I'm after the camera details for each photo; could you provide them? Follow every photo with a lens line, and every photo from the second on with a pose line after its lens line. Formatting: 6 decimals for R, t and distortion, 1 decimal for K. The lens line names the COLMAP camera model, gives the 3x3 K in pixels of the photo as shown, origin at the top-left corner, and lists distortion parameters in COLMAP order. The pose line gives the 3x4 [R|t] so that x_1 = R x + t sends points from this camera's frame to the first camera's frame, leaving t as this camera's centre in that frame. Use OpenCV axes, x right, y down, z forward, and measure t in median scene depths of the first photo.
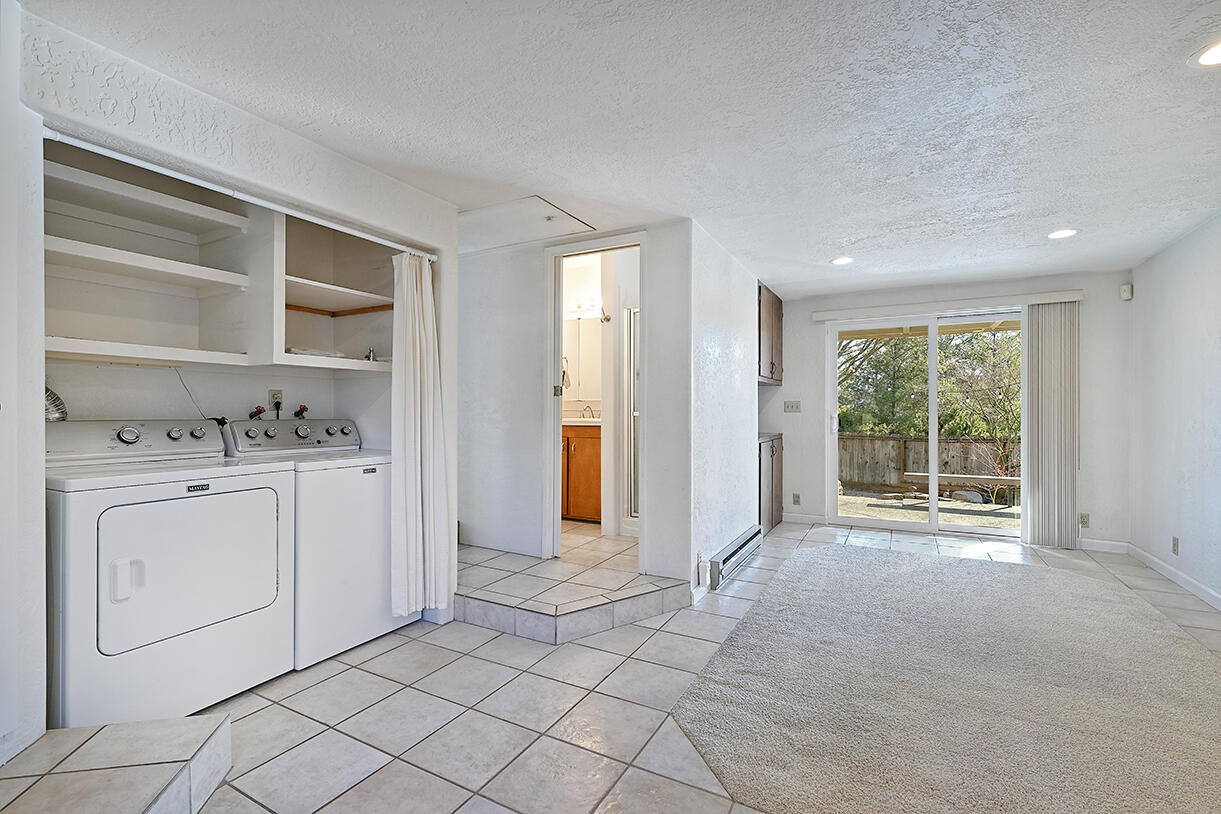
lens RADIAL K [[543.4, 0, 602.4], [0, 543.4, 406.3], [0, 0, 1]] dist [-0.000801, 0.000059]
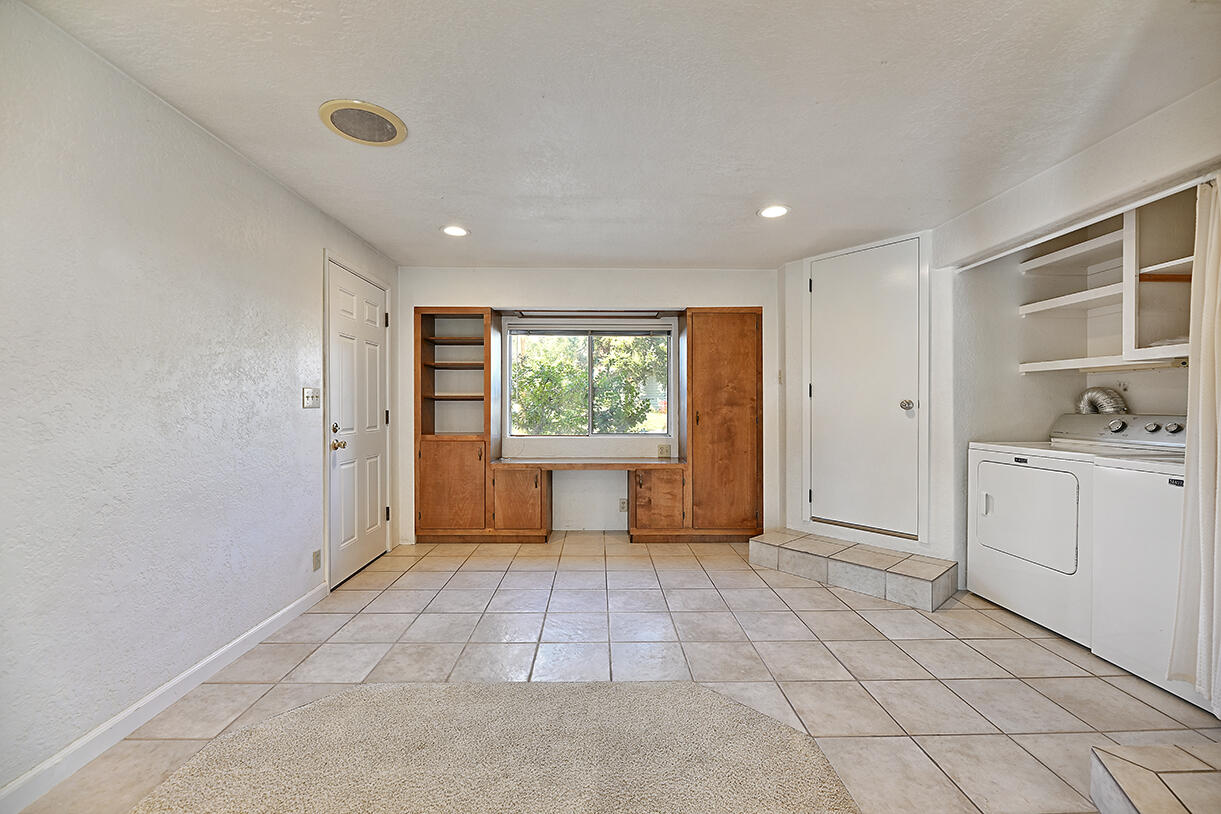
lens RADIAL K [[494.8, 0, 604.2], [0, 494.8, 410.9], [0, 0, 1]] dist [-0.001003, -0.000477]
pose [[-0.865953, -0.000925, -0.500124, 0.479915], [-0.003237, 0.999988, 0.003755, 0.010597], [0.500114, 0.004870, -0.865946, 0.881115]]
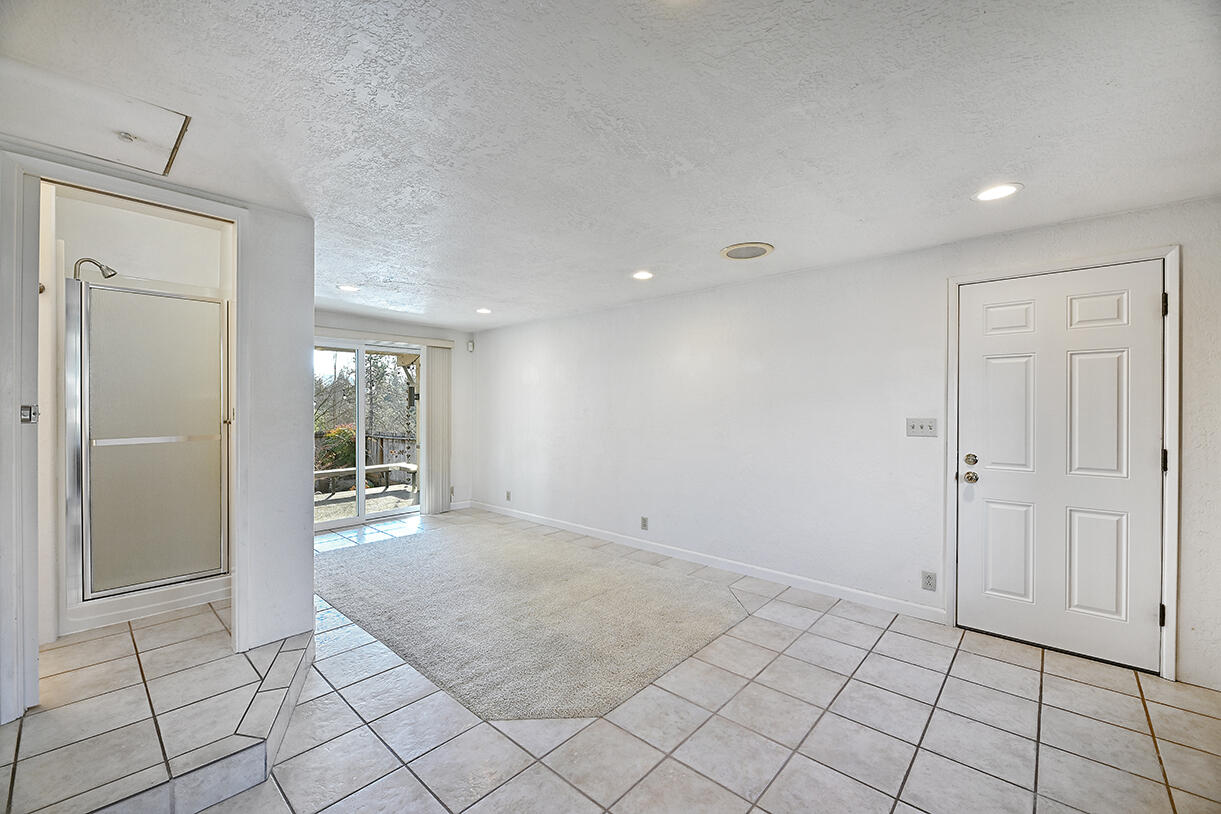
lens RADIAL K [[494.8, 0, 607.1], [0, 494.8, 408.8], [0, 0, 1]] dist [-0.001003, -0.000477]
pose [[0.234485, -0.003898, 0.972112, -0.447579], [-0.002775, 0.999985, 0.004679, -0.038153], [-0.972116, -0.003795, 0.234470, 0.304413]]
